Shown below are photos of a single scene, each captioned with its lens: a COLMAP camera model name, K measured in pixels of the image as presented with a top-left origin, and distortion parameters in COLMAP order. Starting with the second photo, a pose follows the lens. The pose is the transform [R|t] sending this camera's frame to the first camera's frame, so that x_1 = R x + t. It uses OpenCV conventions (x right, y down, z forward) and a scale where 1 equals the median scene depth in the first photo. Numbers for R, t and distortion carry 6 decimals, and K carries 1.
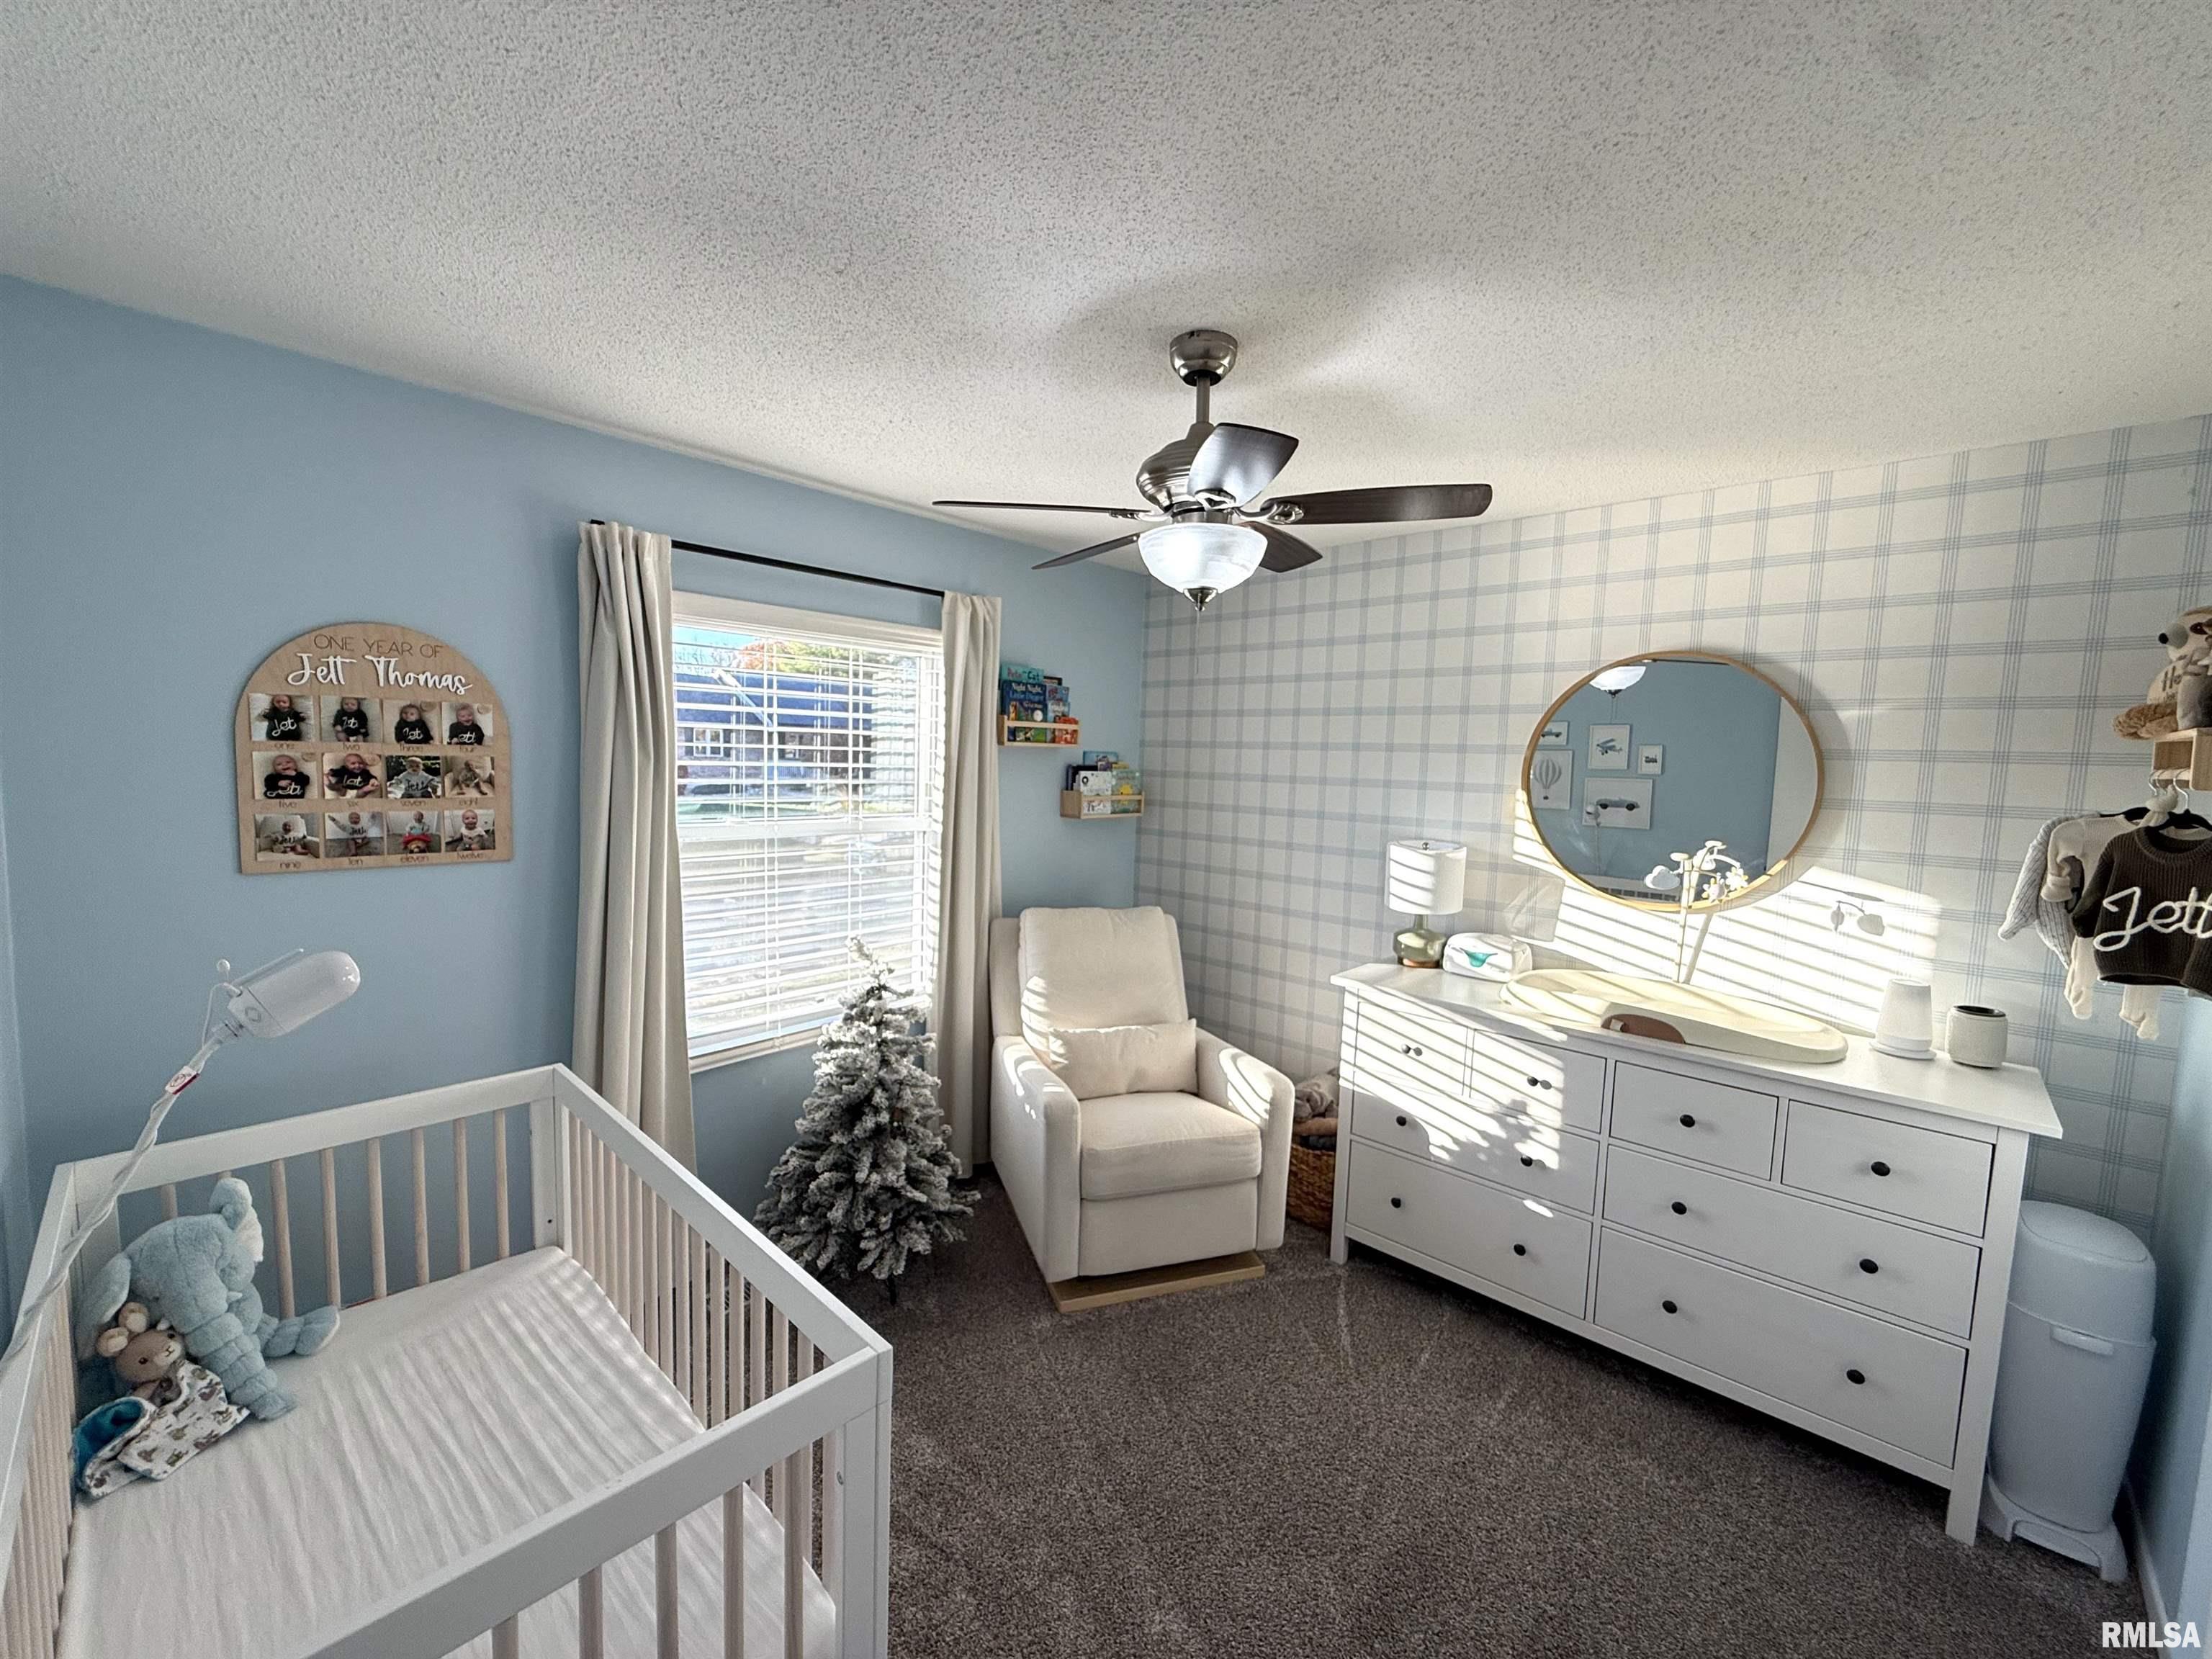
lens RADIAL K [[882.2, 0, 1100.6], [0, 882.2, 833.1], [0, 0, 1]] dist [-0.000979, 0.000196]
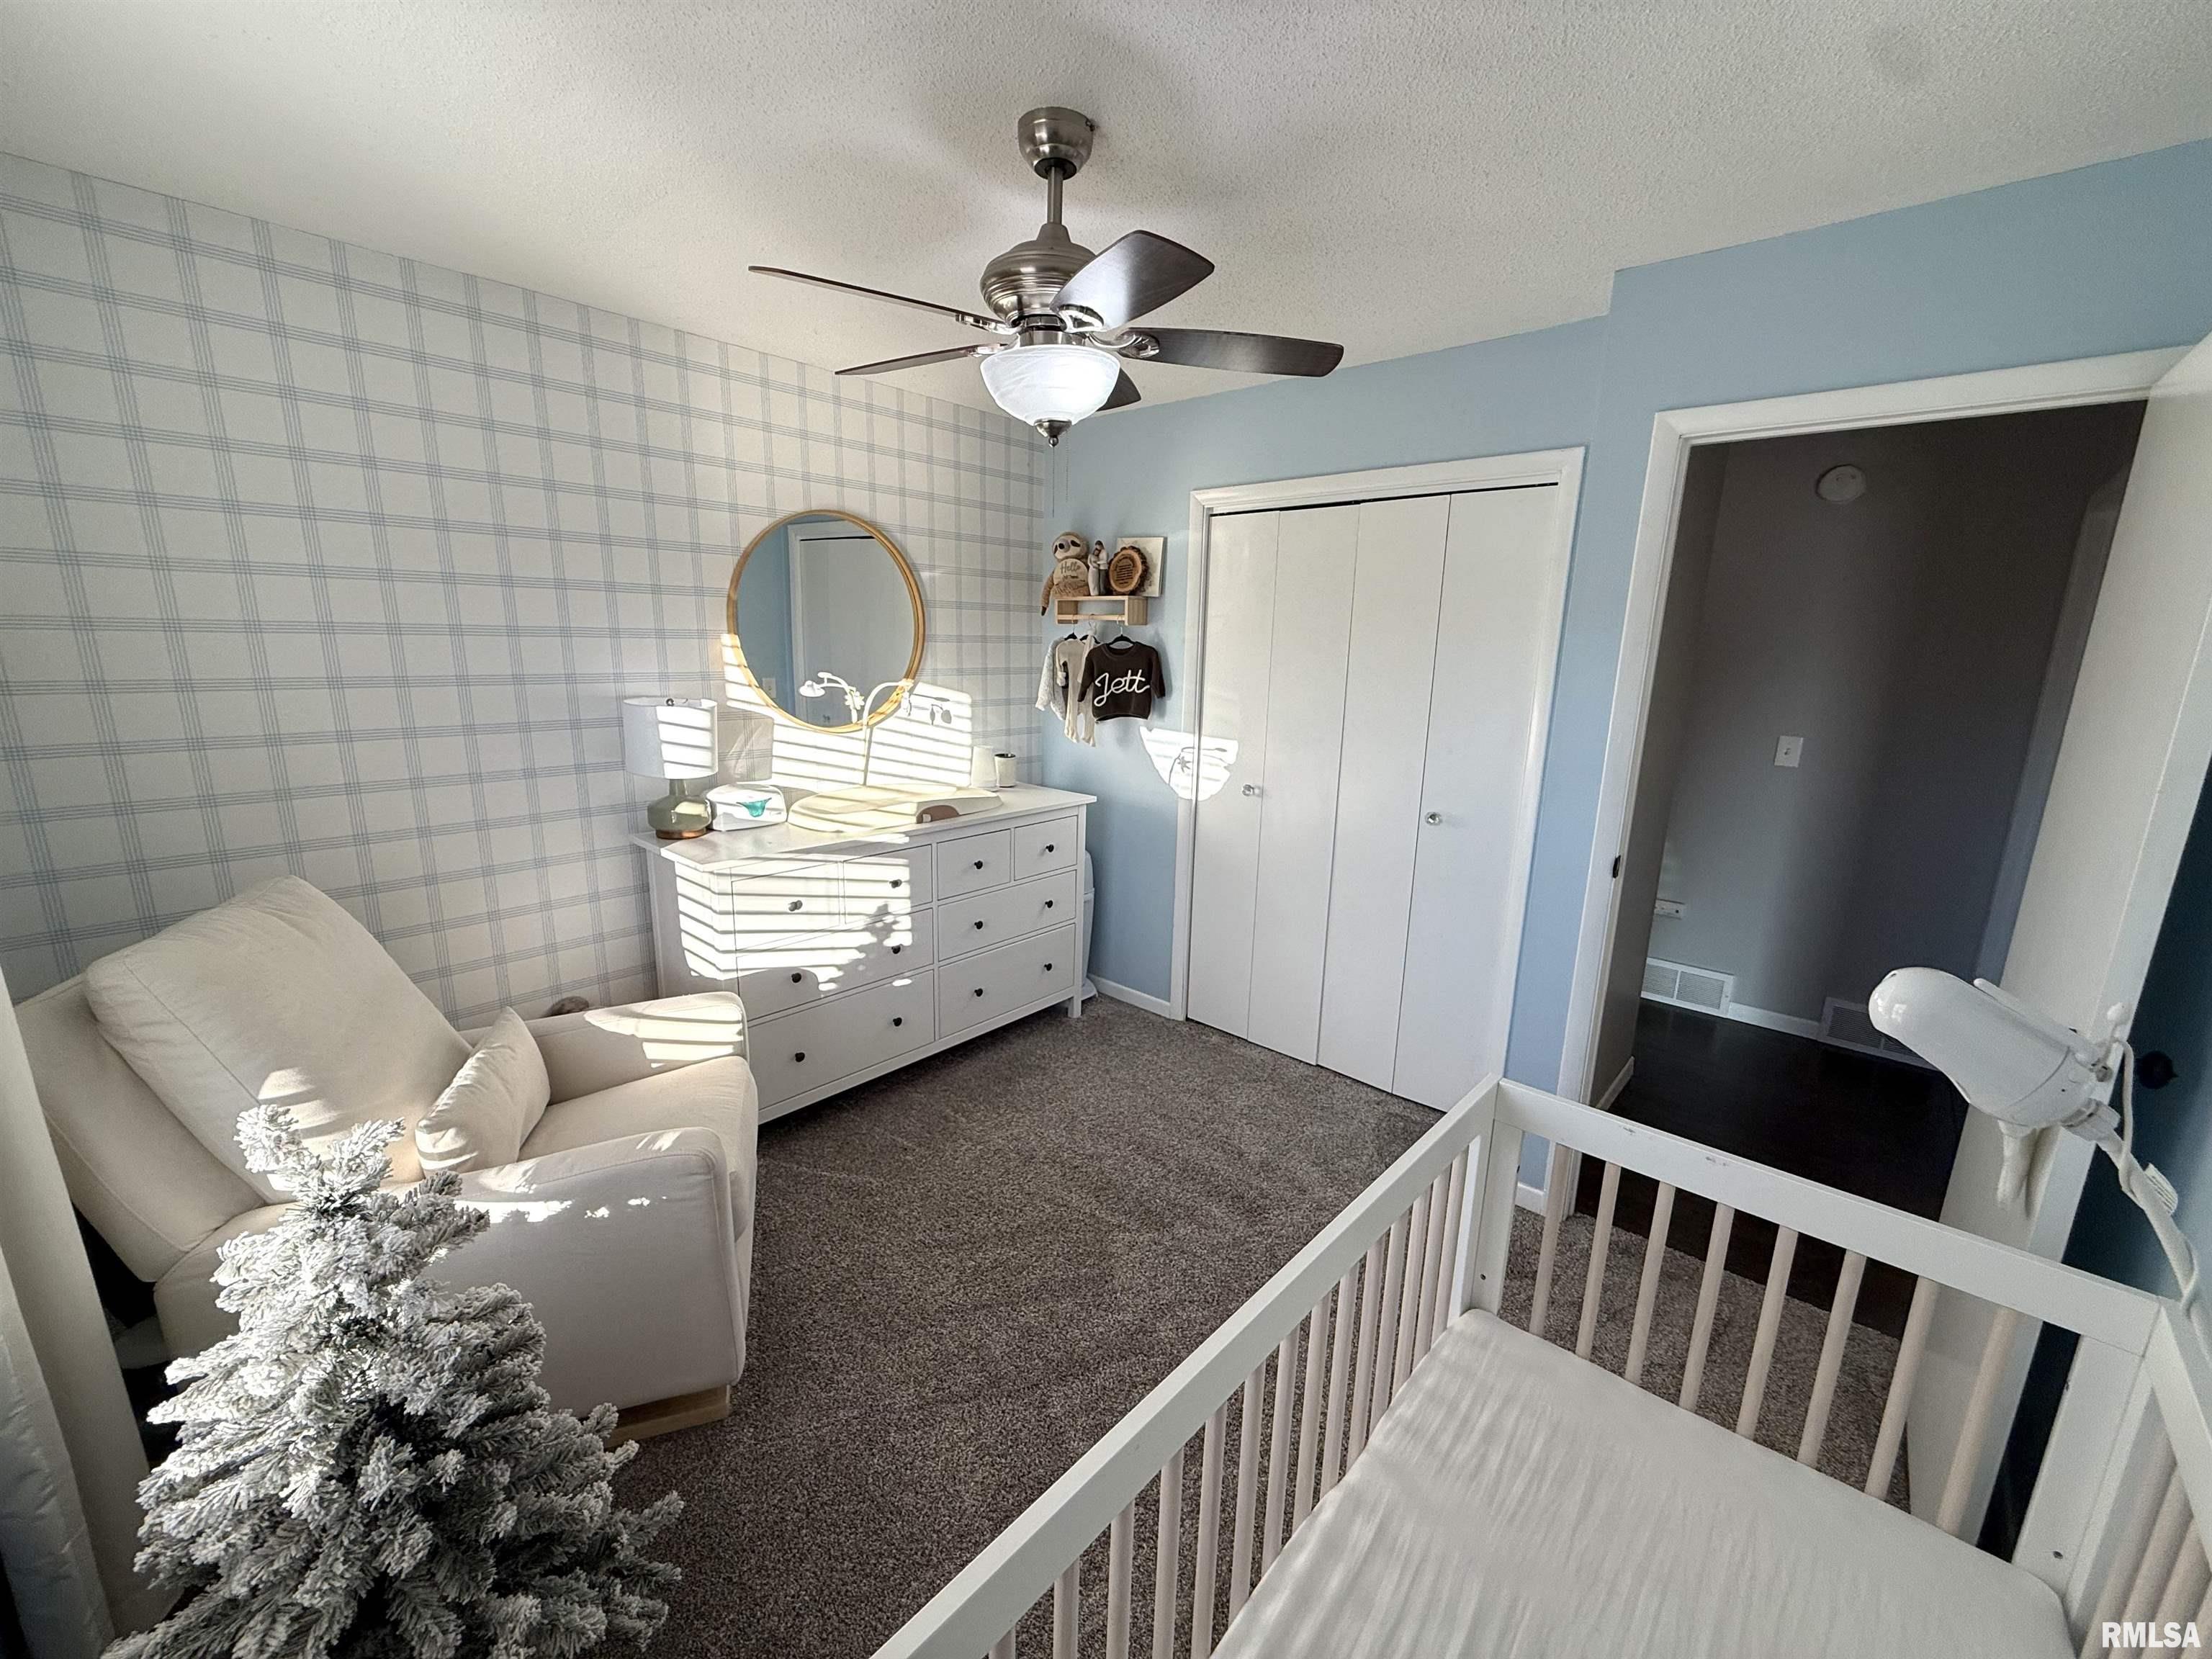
lens RADIAL K [[882.2, 0, 1101.5], [0, 882.2, 830.4], [0, 0, 1]] dist [-0.000979, 0.000196]
pose [[-0.015958, -0.244455, 0.969529, -0.626415], [0.062887, 0.967488, 0.244975, -0.060368], [-0.997893, 0.064880, -0.000066, 0.686485]]
